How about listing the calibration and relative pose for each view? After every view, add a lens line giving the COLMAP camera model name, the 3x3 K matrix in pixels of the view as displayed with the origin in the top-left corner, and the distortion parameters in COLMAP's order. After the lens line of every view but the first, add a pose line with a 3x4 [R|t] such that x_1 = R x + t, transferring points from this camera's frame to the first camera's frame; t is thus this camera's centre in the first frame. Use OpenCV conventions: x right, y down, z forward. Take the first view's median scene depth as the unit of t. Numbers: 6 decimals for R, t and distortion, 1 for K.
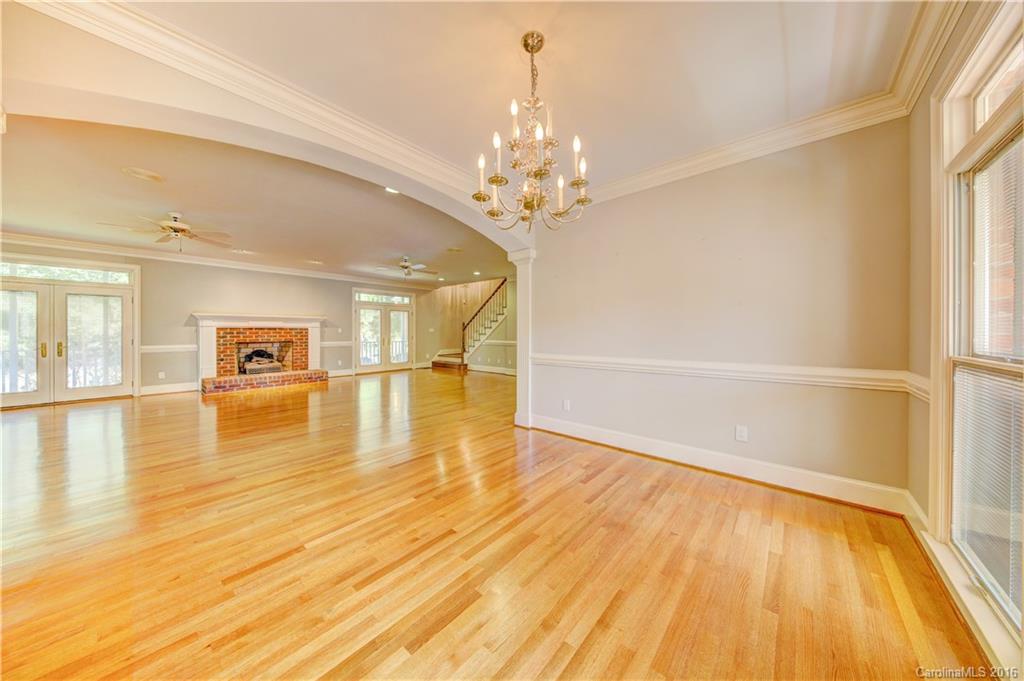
lens RADIAL K [[336.5, 0, 512.6], [0, 336.5, 333.8], [0, 0, 1]] dist [-0.009639, -0.000389]
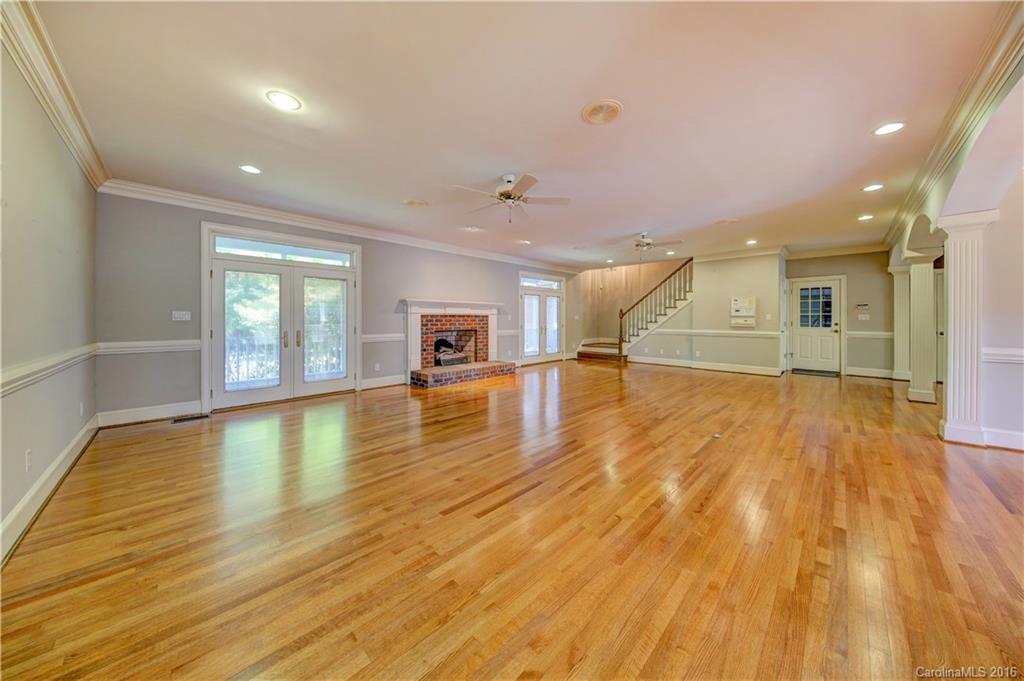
lens RADIAL K [[336.5, 0, 492.7], [0, 336.5, 319.8], [0, 0, 1]] dist [-0.009639, -0.000389]
pose [[0.996540, -0.000773, -0.083107, -0.528603], [0.000132, 0.999970, -0.007719, 0.002233], [0.083110, 0.007682, 0.996511, 0.091278]]
